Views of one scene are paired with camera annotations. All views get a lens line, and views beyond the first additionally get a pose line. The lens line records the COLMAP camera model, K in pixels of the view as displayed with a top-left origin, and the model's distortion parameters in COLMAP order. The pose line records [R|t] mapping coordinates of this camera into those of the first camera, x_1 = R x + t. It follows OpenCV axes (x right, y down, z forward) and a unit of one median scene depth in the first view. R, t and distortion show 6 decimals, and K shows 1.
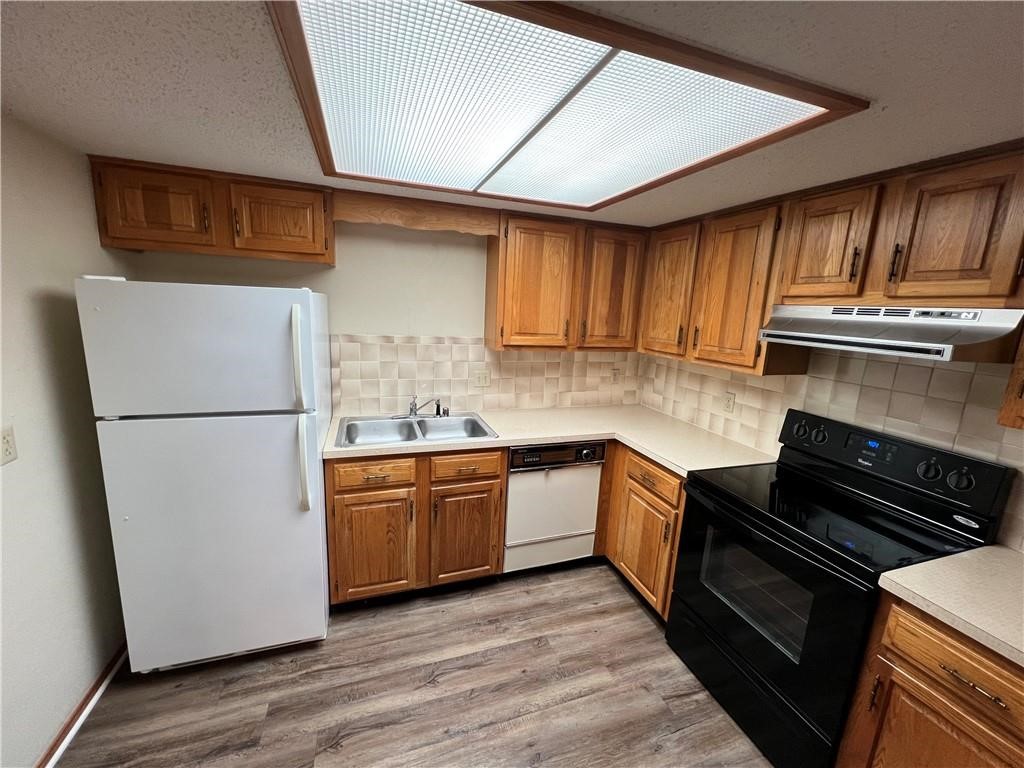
lens RADIAL K [[410.7, 0, 512.1], [0, 410.7, 383.7], [0, 0, 1]] dist [-0.004483, -0.000644]
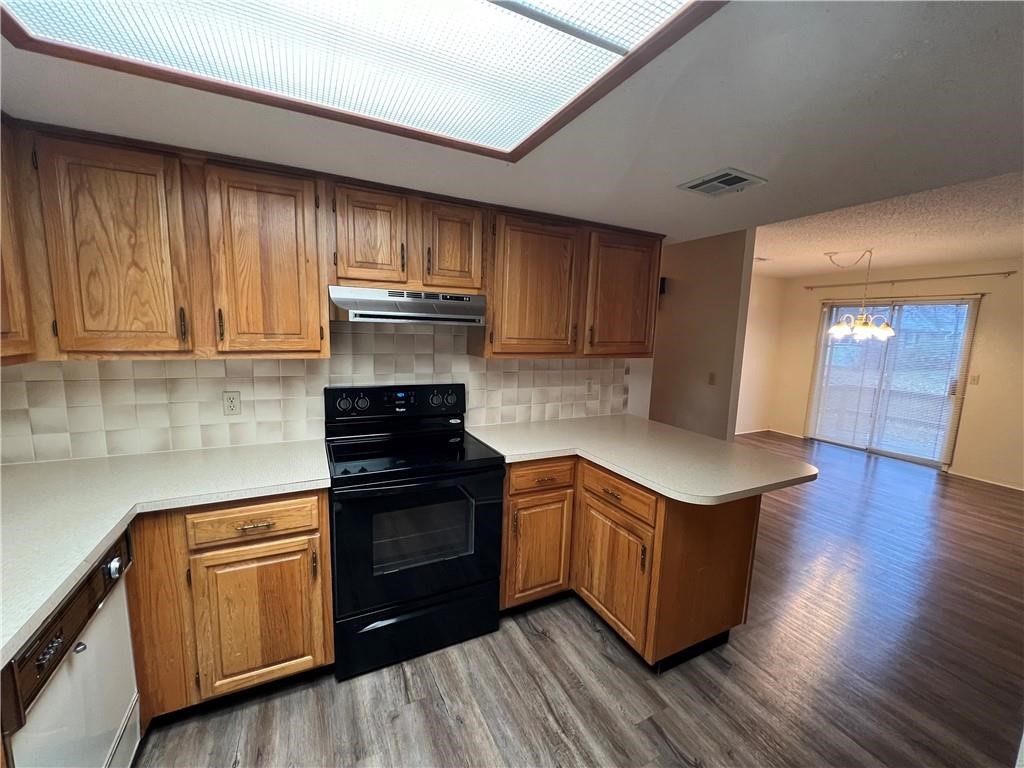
lens RADIAL K [[410.7, 0, 510.3], [0, 410.7, 383.8], [0, 0, 1]] dist [-0.004483, -0.000644]
pose [[-0.130459, -0.182767, 0.974462, -0.403988], [0.150260, 0.967864, 0.201646, -0.089902], [-0.980001, 0.172729, -0.098804, 0.662352]]
